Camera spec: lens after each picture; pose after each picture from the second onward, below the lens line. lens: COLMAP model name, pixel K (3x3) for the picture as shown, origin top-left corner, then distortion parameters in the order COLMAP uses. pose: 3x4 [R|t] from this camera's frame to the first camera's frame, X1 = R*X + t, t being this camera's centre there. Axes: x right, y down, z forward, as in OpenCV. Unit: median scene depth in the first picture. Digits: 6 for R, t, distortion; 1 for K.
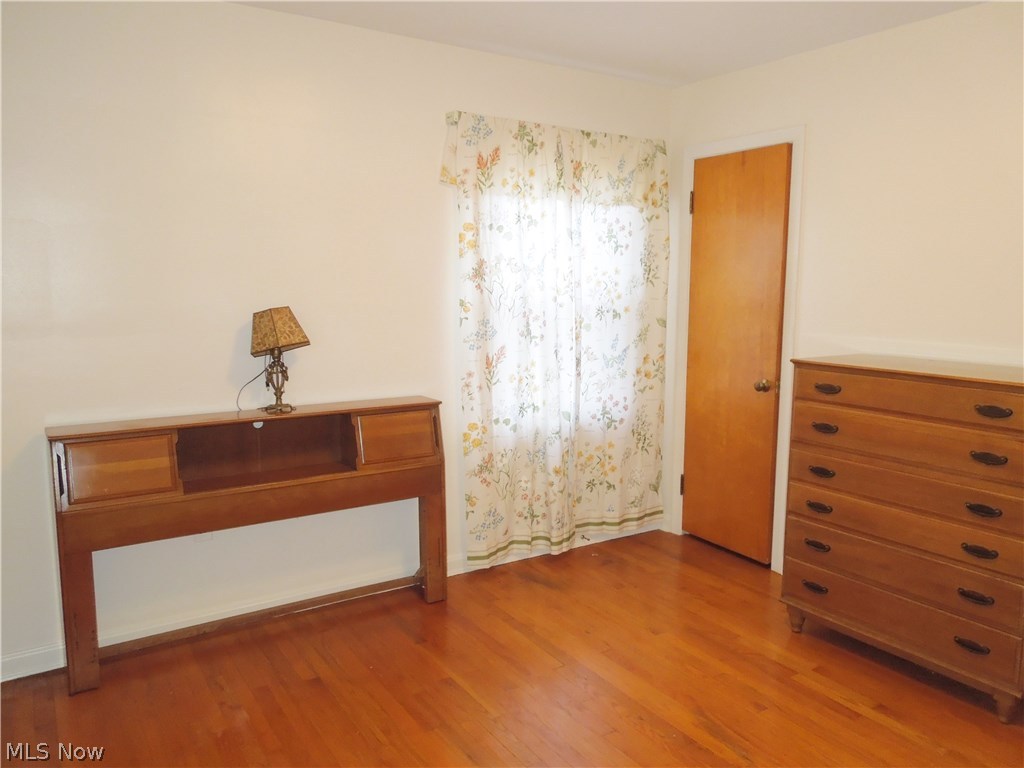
lens RADIAL K [[780.6, 0, 512.0], [0, 780.6, 384.0], [0, 0, 1]] dist [-0.000488, 0.003892]
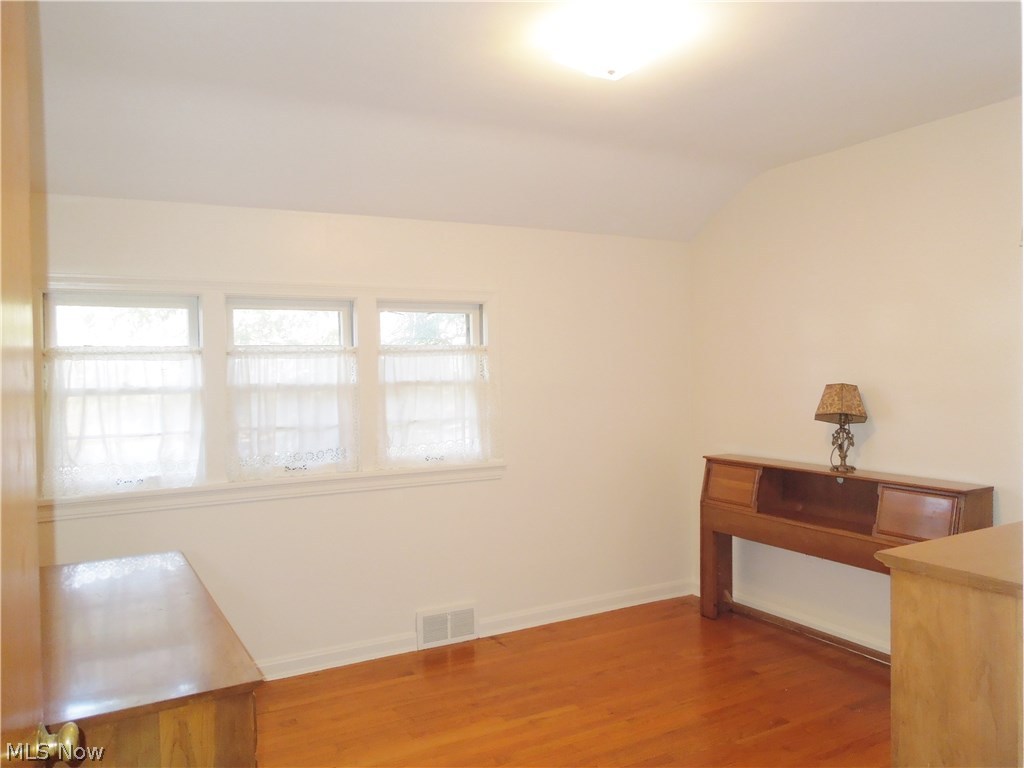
lens RADIAL K [[780.6, 0, 512.0], [0, 780.6, 384.0], [0, 0, 1]] dist [-0.000488, 0.003892]
pose [[-0.083119, 0.017212, -0.996391, 0.940870], [-0.115771, 0.992914, 0.026810, -0.071125], [0.989792, 0.117582, -0.080537, 0.586437]]
